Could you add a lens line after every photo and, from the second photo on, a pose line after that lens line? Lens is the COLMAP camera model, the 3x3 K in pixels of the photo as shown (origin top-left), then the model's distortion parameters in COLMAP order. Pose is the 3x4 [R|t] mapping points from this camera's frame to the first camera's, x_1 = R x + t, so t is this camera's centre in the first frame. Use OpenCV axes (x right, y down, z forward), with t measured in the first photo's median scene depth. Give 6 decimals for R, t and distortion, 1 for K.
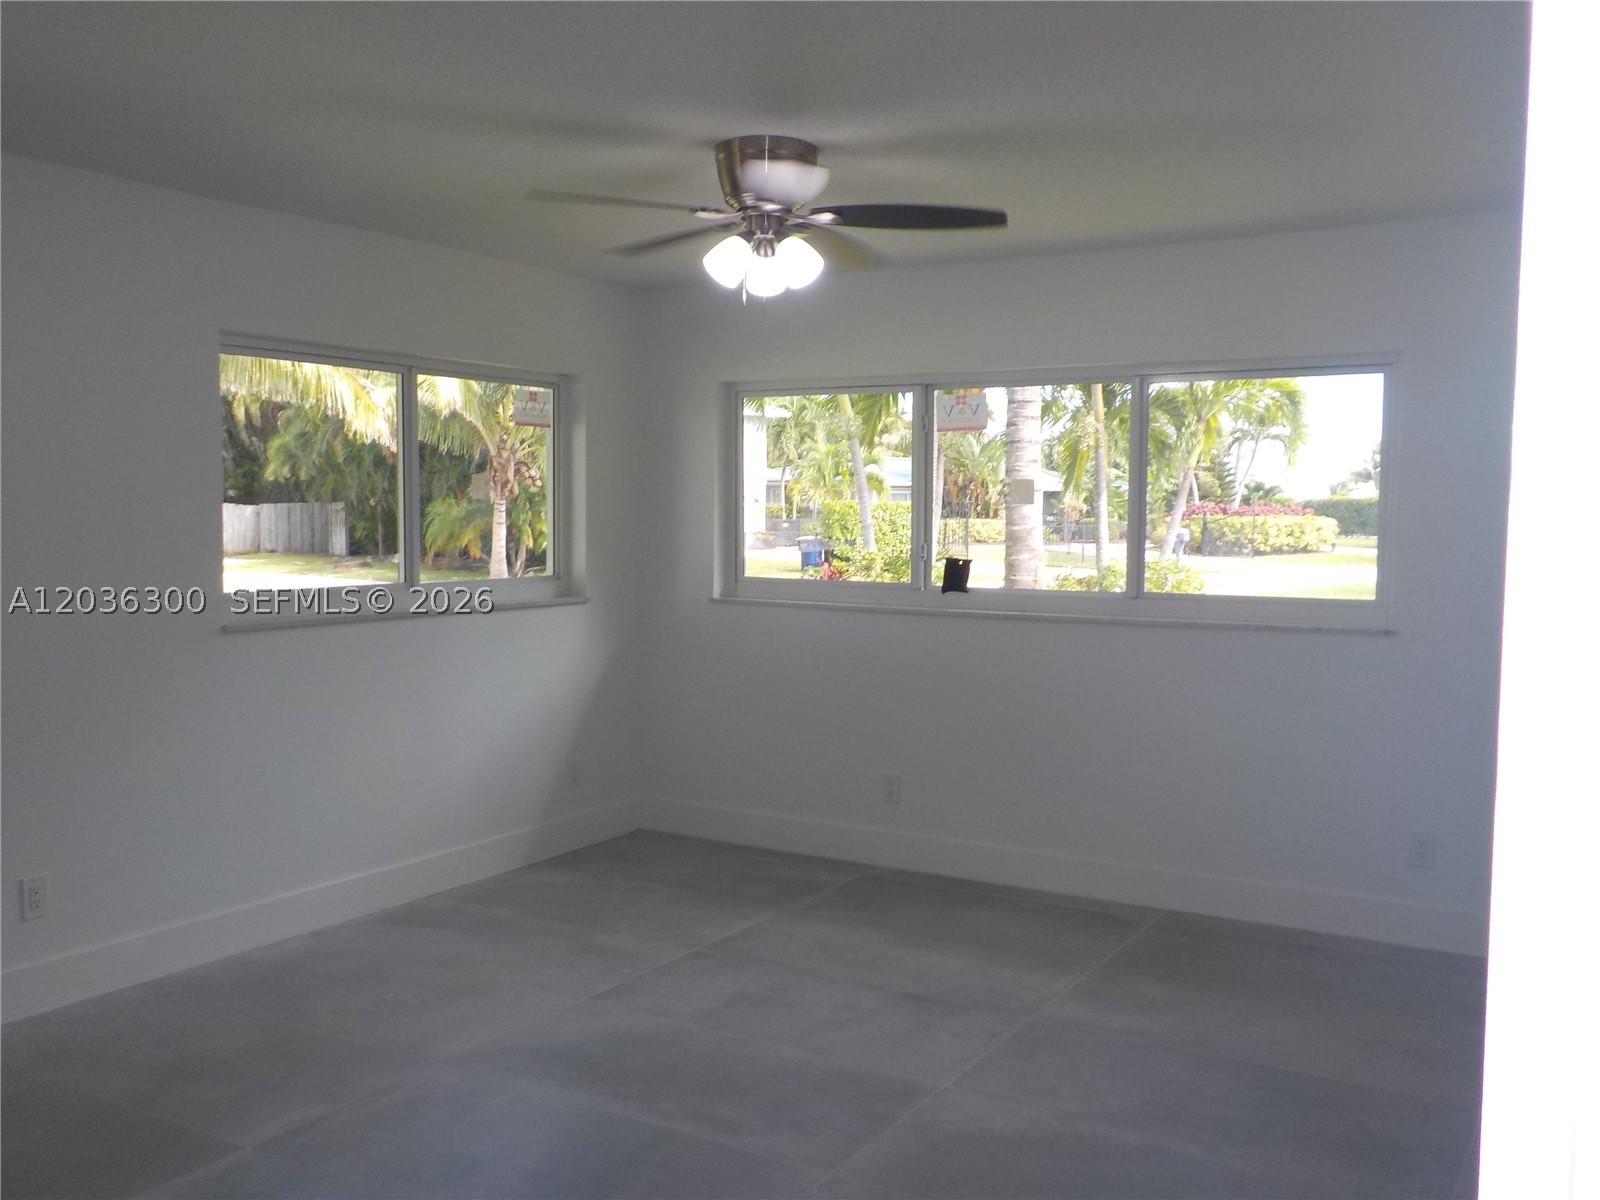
lens RADIAL K [[1452.5, 0, 800.0], [0, 1452.5, 600.0], [0, 0, 1]] dist [0.025702, 0.013405]
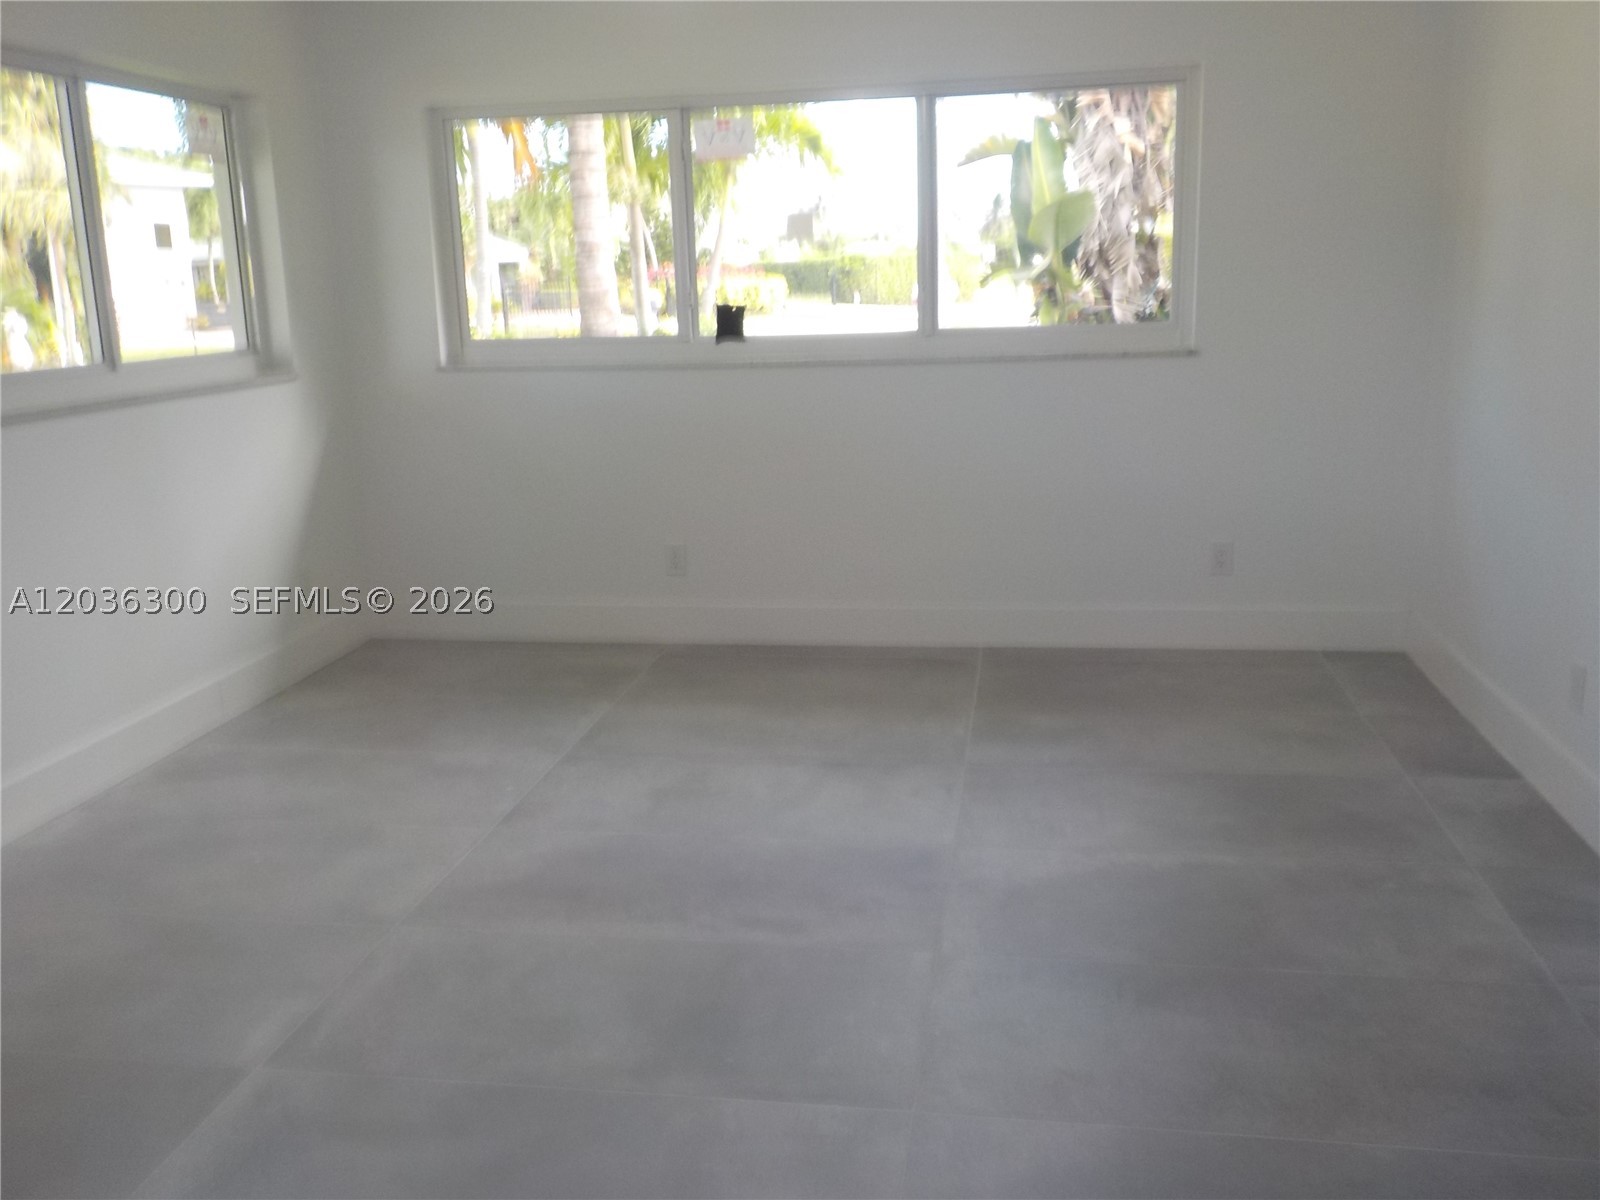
lens RADIAL K [[1452.5, 0, 800.0], [0, 1452.5, 600.0], [0, 0, 1]] dist [0.025702, 0.013405]
pose [[0.930839, -0.114948, 0.346879, -0.192185], [0.060746, 0.984704, 0.163300, 0.007992], [-0.360344, -0.130935, 0.923584, 0.107757]]
